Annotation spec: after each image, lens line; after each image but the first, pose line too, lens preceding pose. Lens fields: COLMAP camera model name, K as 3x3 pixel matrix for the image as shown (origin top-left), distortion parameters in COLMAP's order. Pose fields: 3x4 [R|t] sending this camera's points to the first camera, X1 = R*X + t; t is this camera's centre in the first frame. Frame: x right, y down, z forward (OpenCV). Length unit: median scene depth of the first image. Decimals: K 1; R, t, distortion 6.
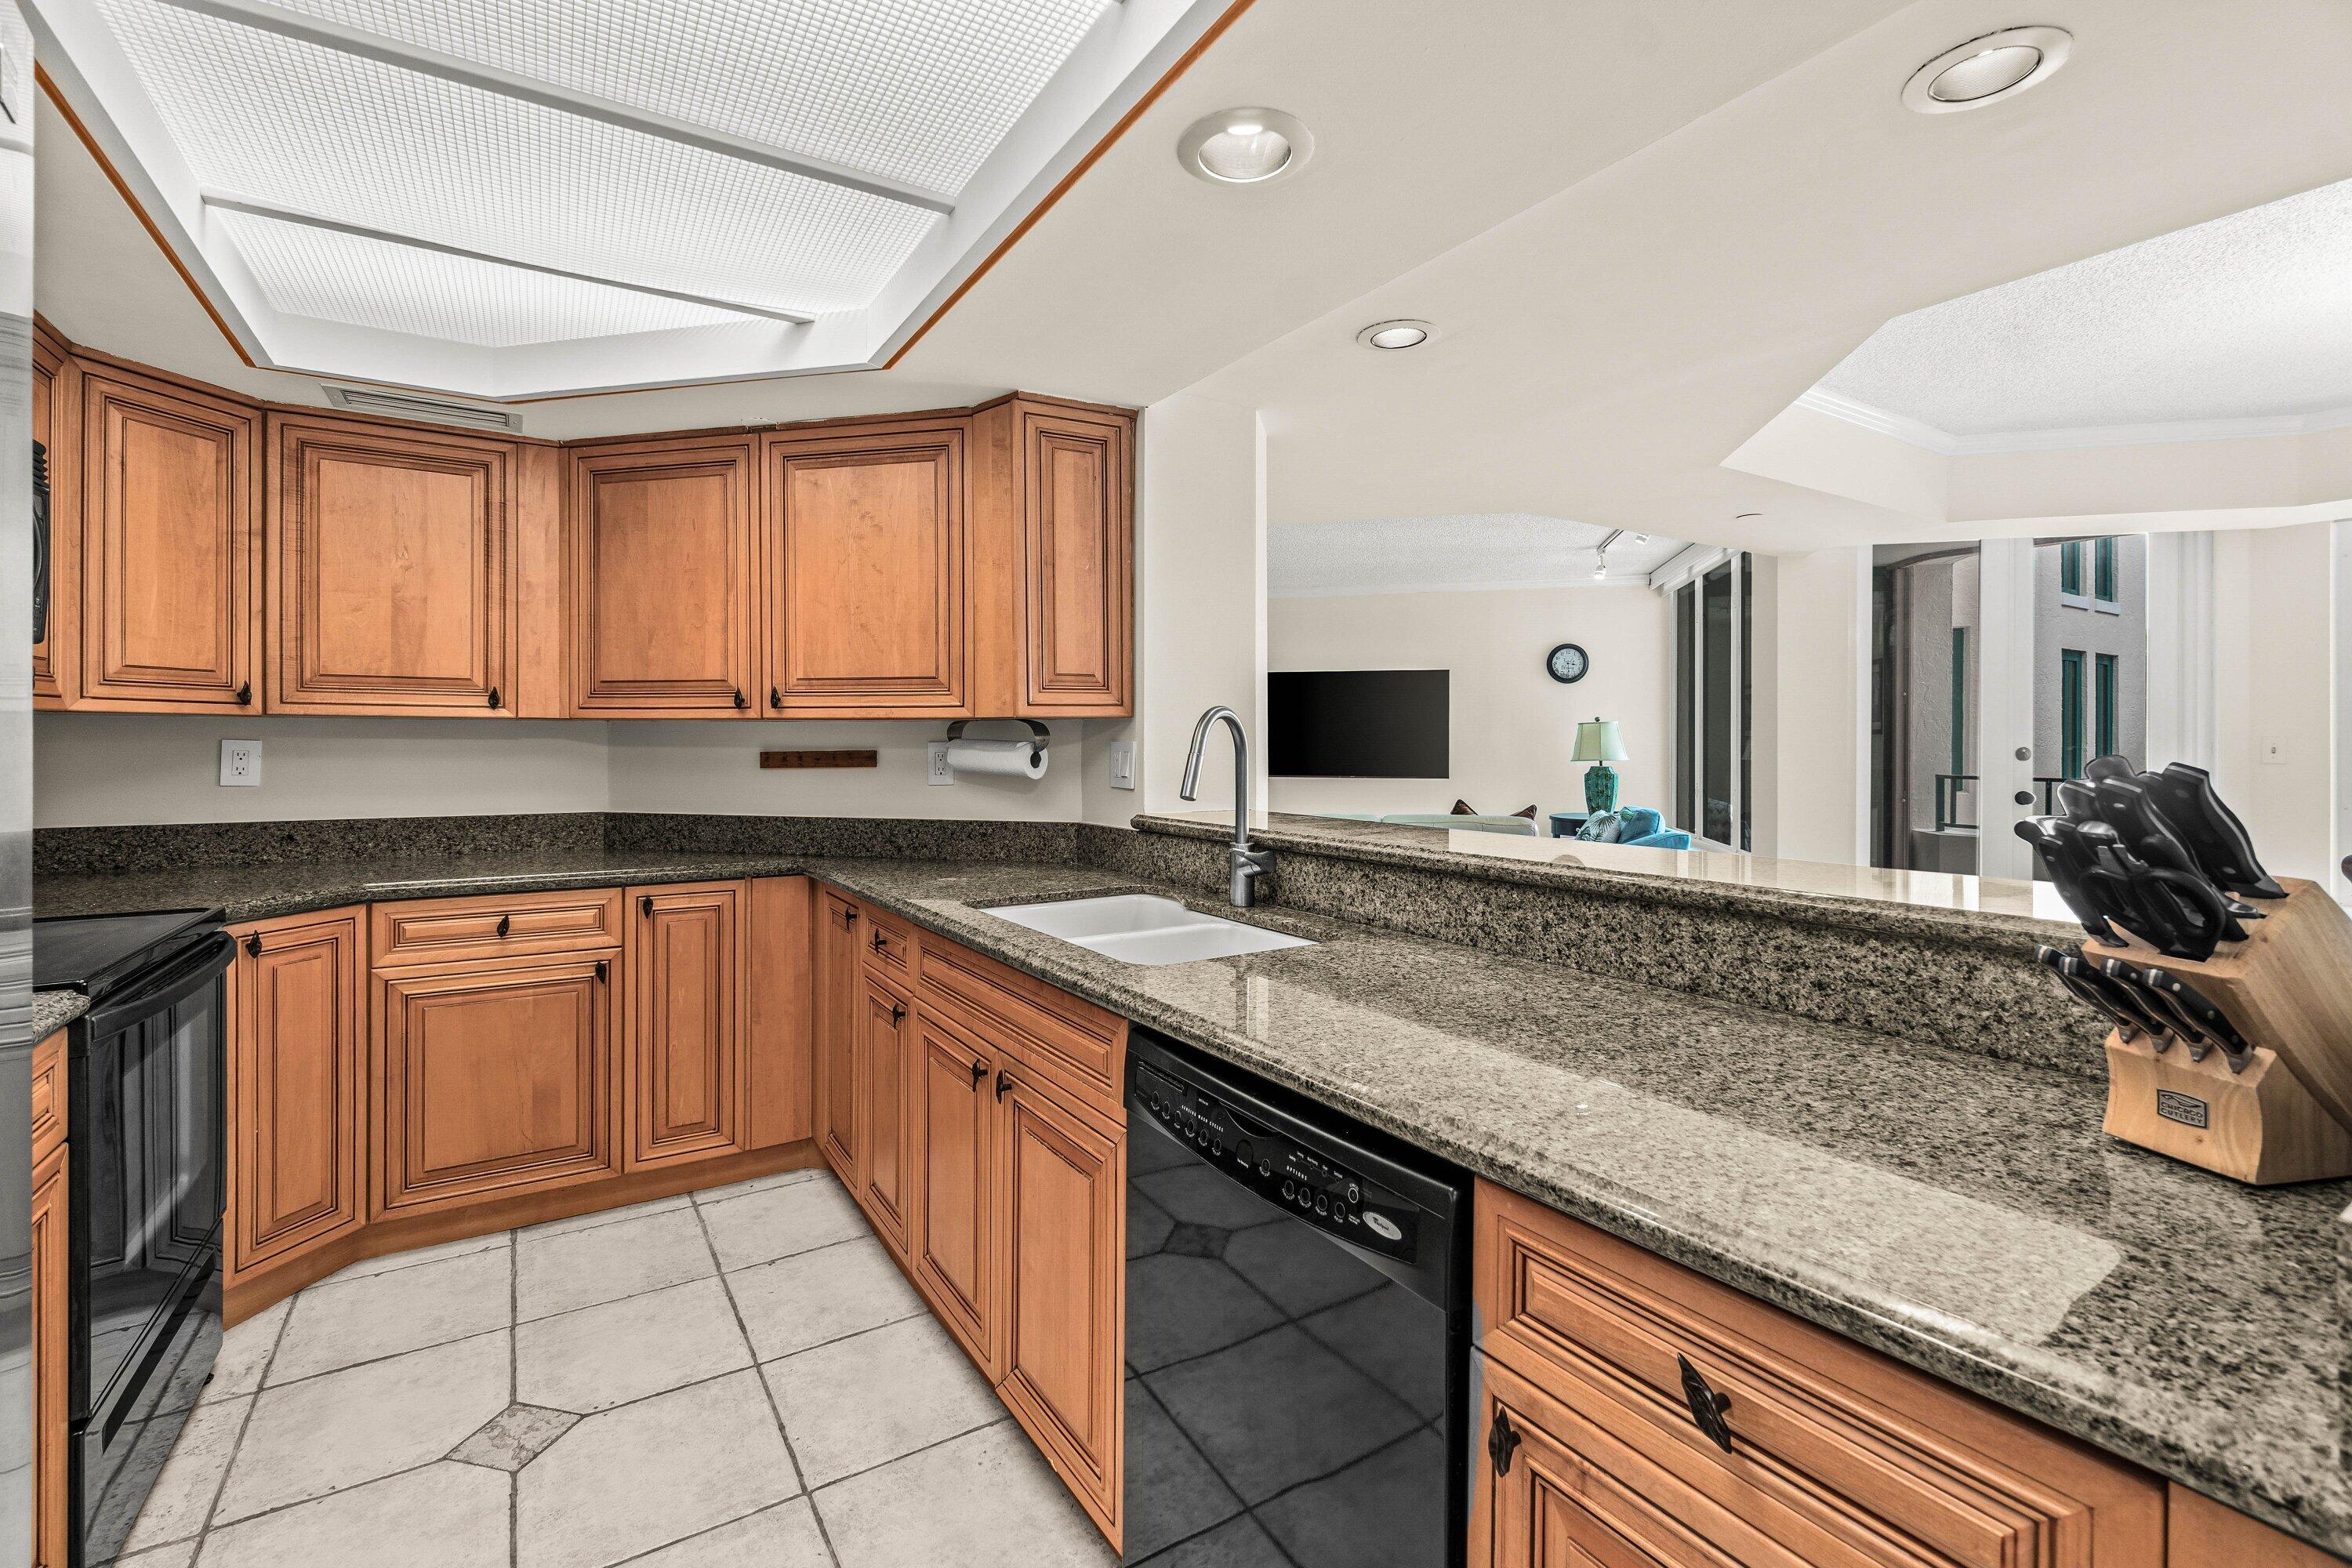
lens RADIAL K [[1024.2, 0, 1168.0], [0, 1024.2, 744.6], [0, 0, 1]] dist [-0.007479, 0.002127]
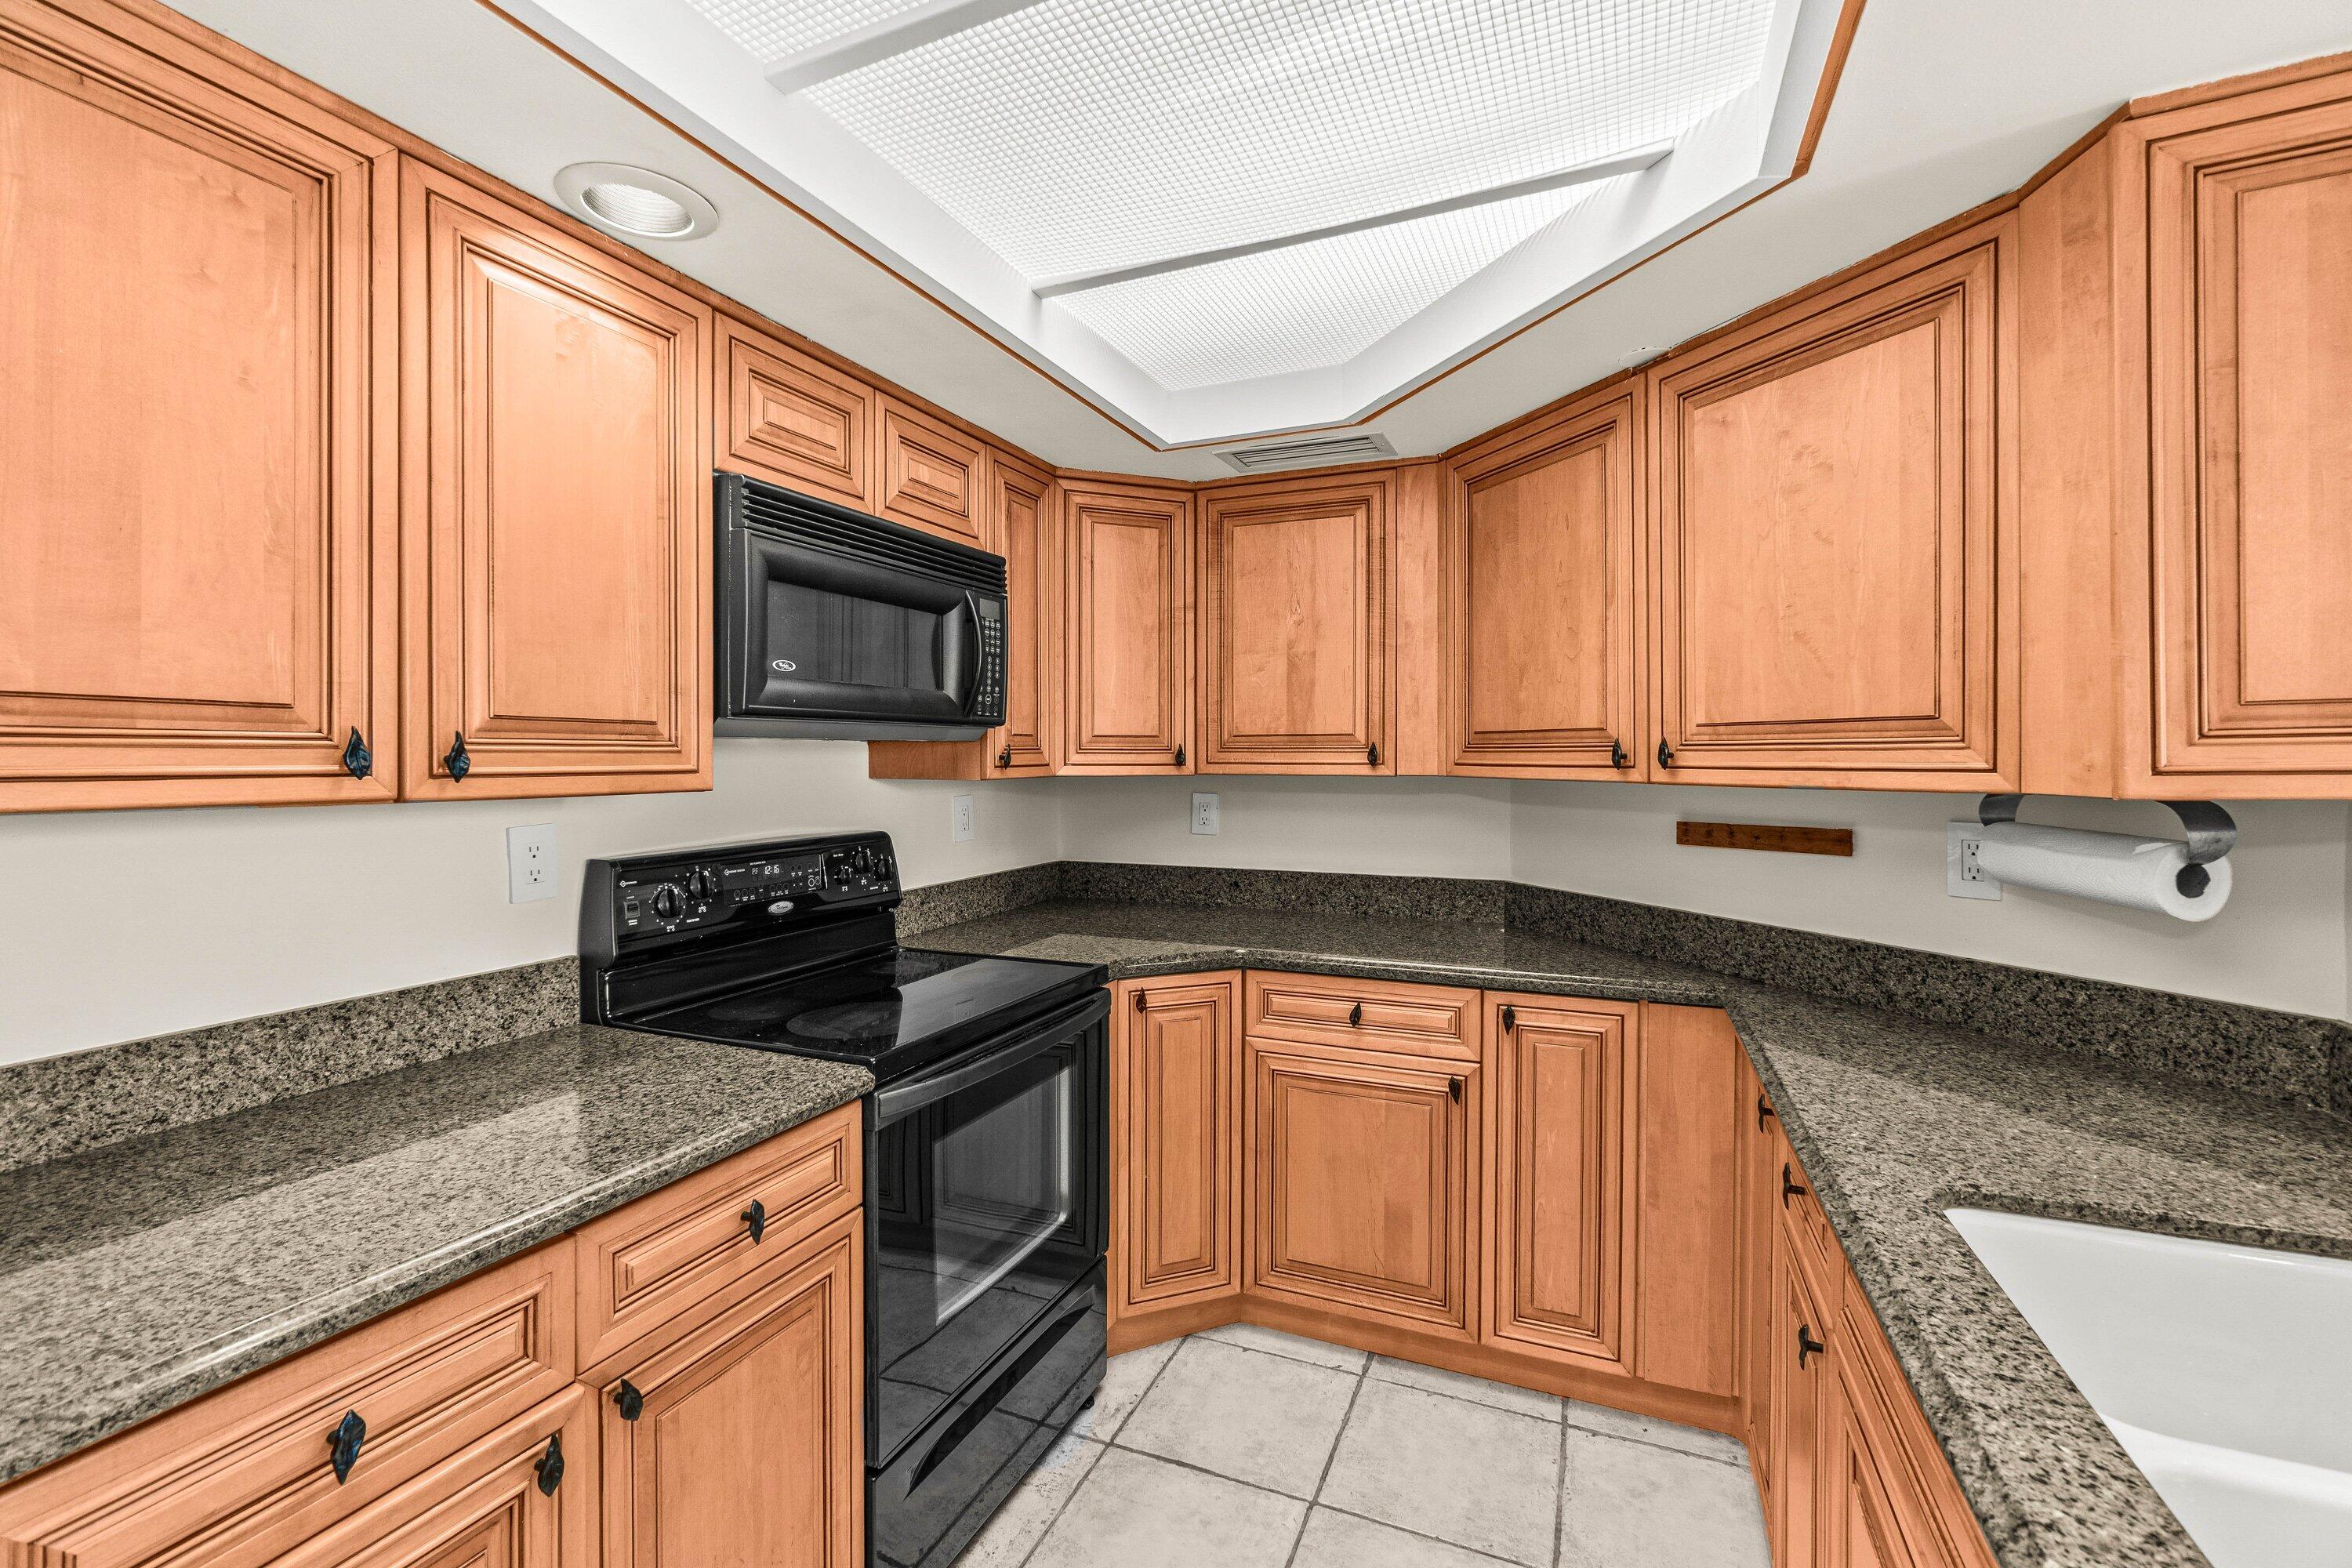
lens RADIAL K [[1024.2, 0, 1172.6], [0, 1024.2, 769.0], [0, 0, 1]] dist [-0.007479, 0.002127]
pose [[0.563453, 0.007053, -0.826118, -0.006550], [0.000617, 0.999960, 0.008957, -0.045039], [0.826148, -0.005557, 0.563426, 0.374531]]
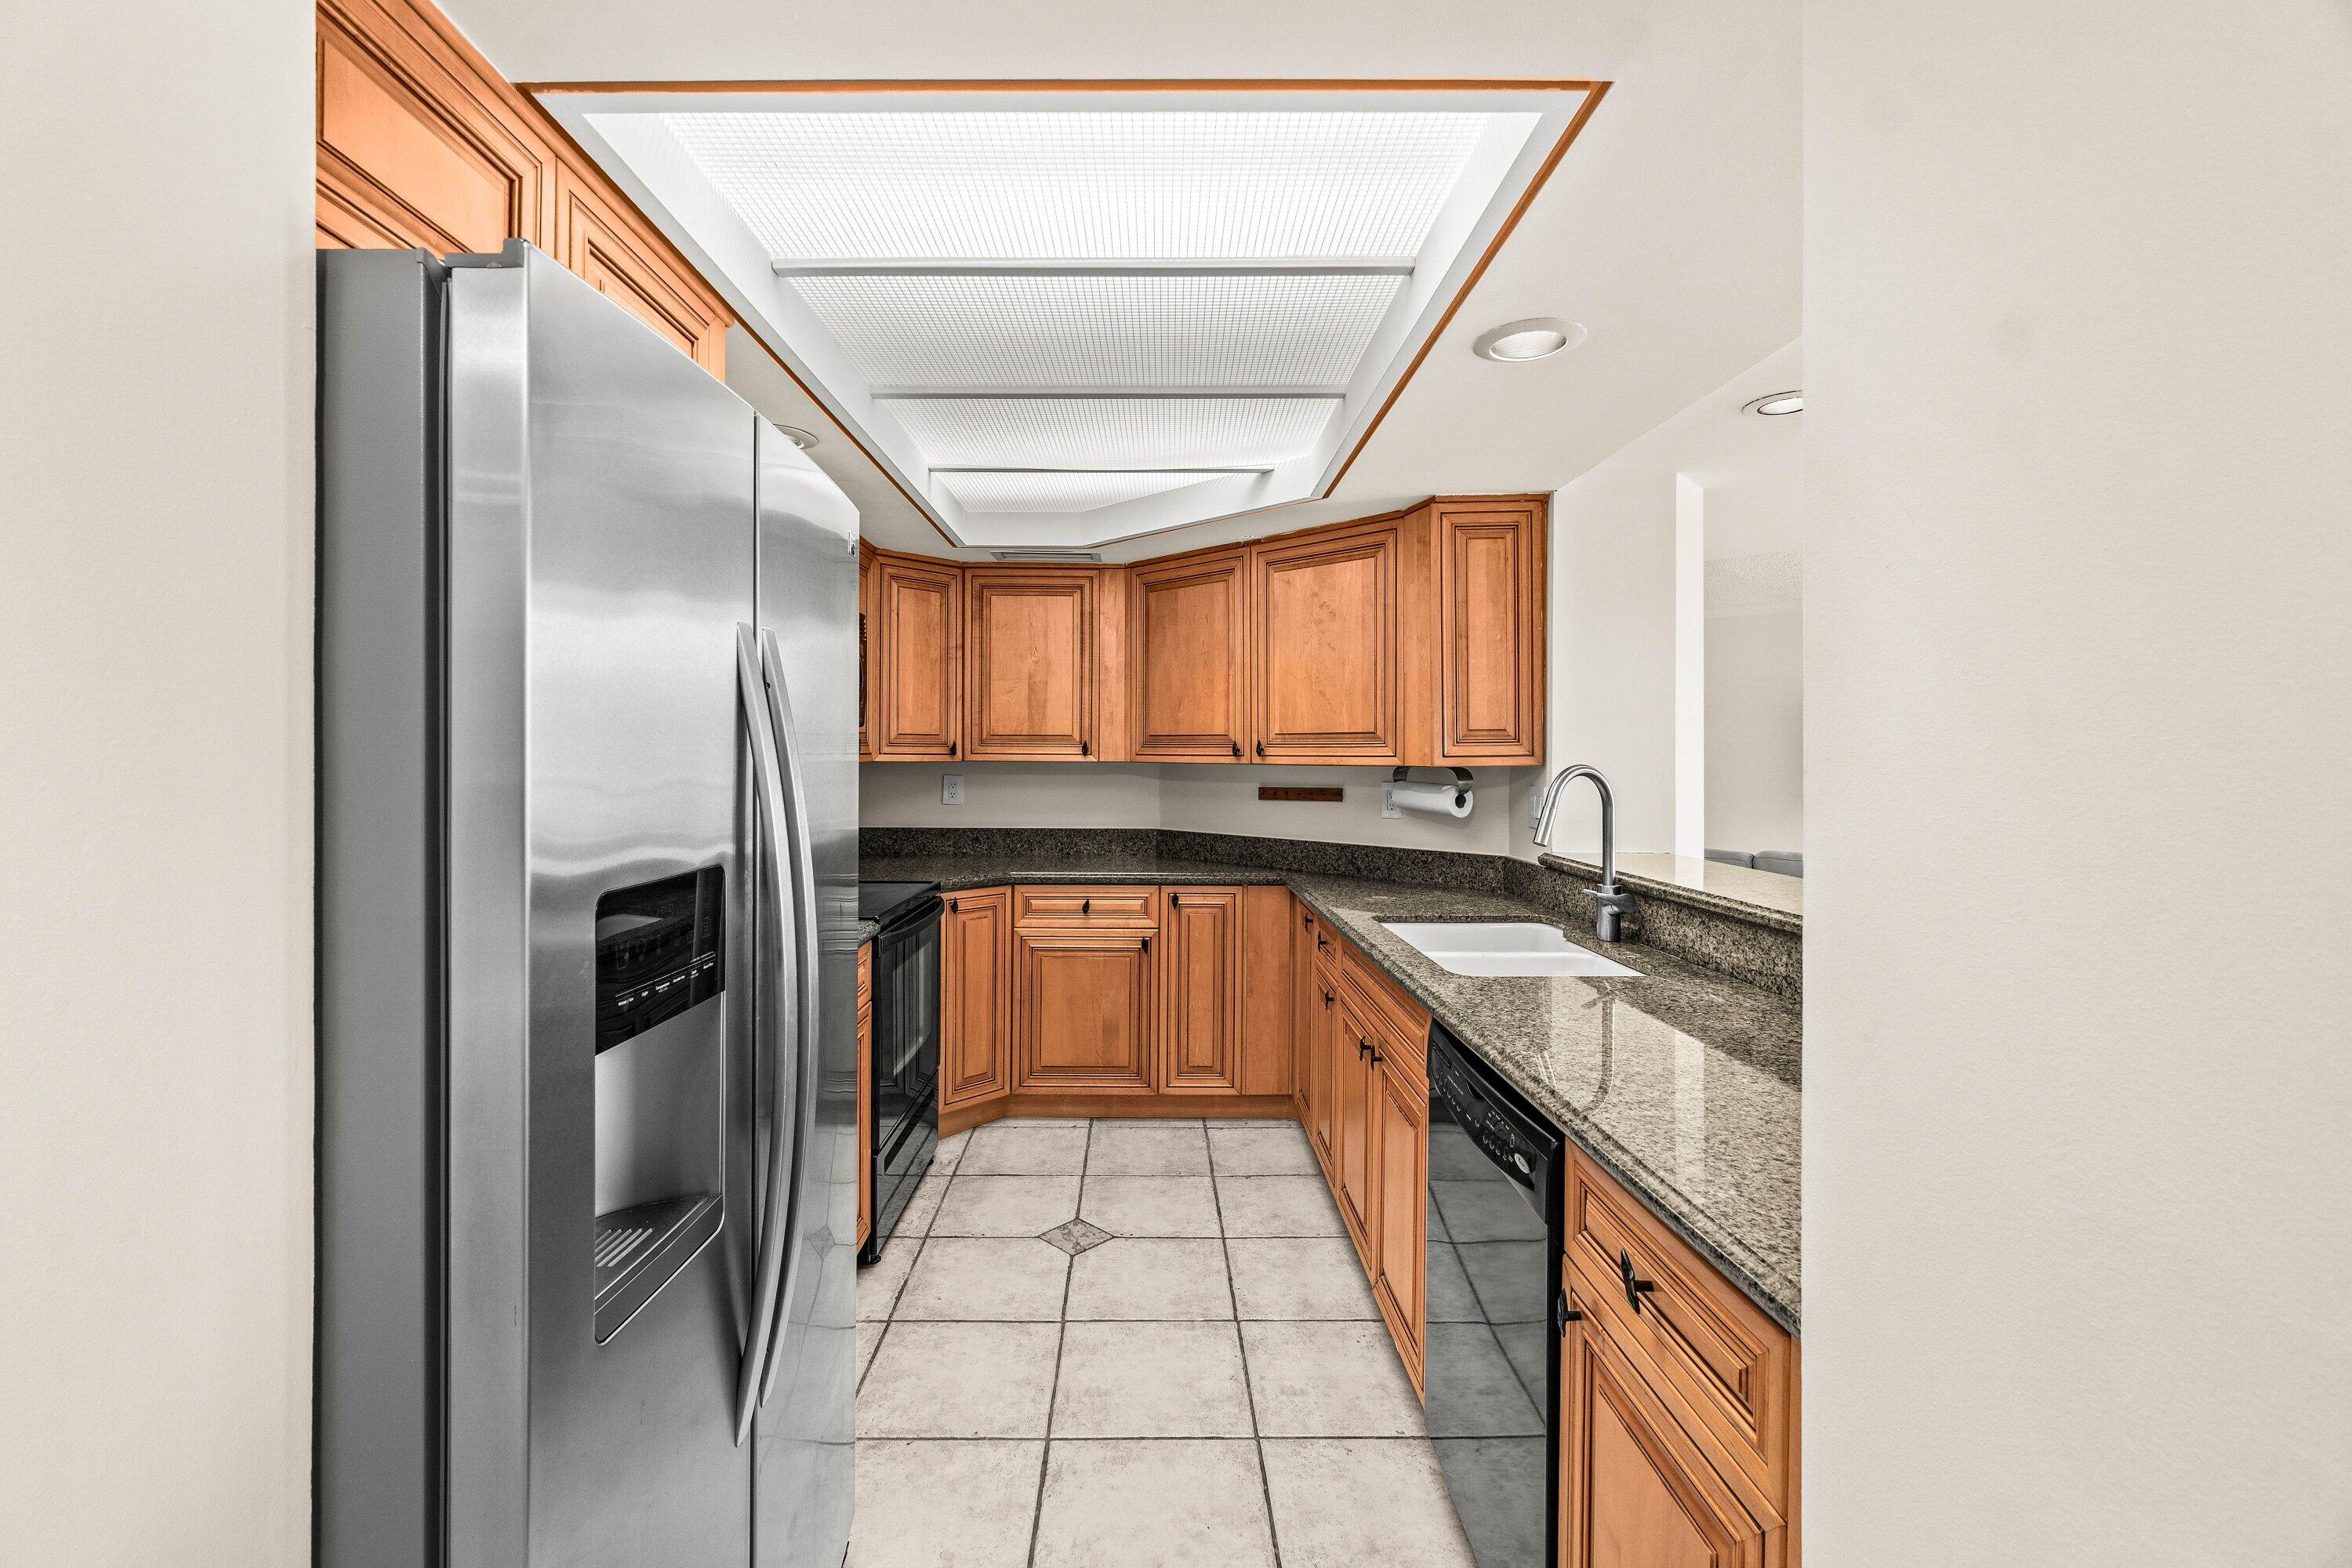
lens RADIAL K [[1024.2, 0, 1162.9], [0, 1024.2, 752.9], [0, 0, 1]] dist [-0.007479, 0.002127]
pose [[0.851253, 0.001319, -0.524754, 0.212143], [-0.004255, 0.999981, -0.004389, -0.036620], [0.524739, 0.005969, 0.851243, -0.189890]]
